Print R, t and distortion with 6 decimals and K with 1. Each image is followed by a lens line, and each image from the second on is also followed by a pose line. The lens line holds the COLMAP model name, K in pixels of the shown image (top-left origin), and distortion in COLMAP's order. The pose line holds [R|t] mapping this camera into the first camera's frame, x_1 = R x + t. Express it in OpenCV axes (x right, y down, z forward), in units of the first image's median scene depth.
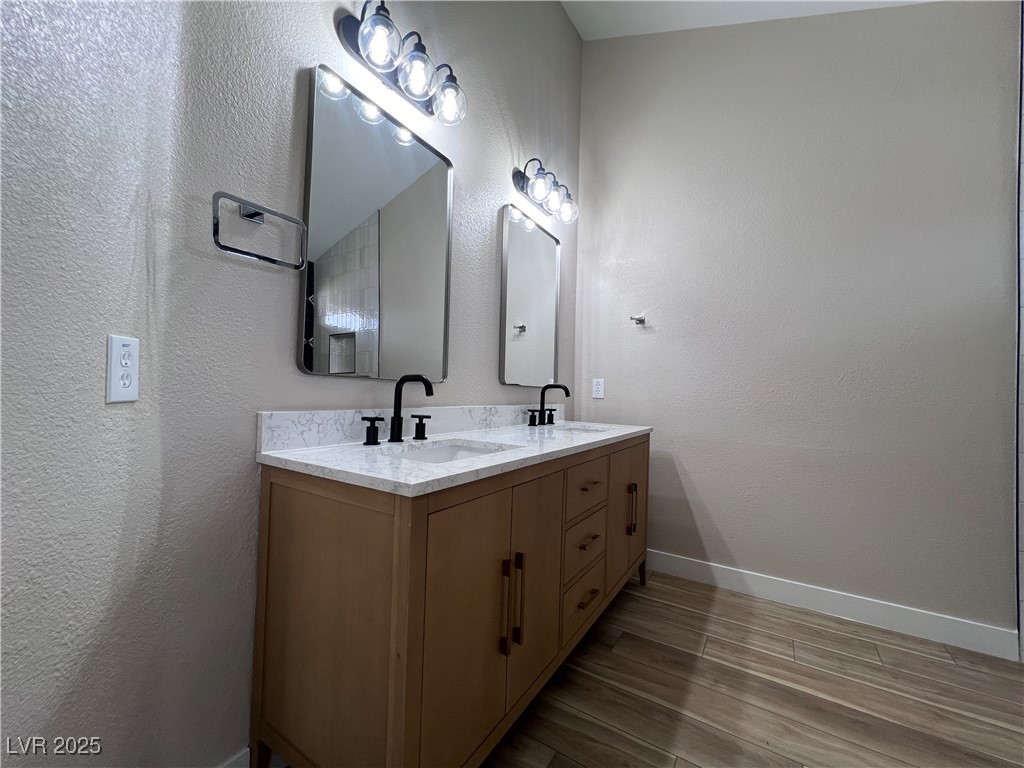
lens RADIAL K [[413.6, 0, 510.0], [0, 413.6, 386.6], [0, 0, 1]] dist [0.002894, -0.001823]
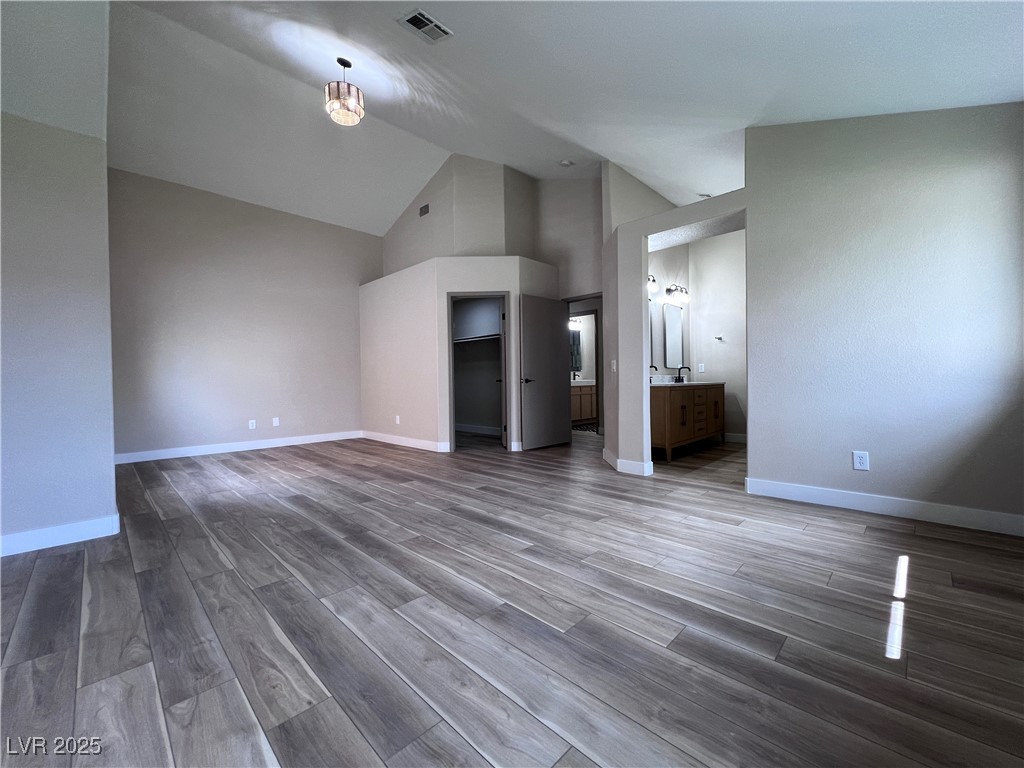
lens RADIAL K [[413.6, 0, 515.8], [0, 413.6, 382.5], [0, 0, 1]] dist [0.002894, -0.001823]
pose [[0.977588, -0.038603, -0.206958, -0.383621], [0.042617, 0.998979, 0.014970, 0.008615], [0.206169, -0.023454, 0.978235, -1.734084]]
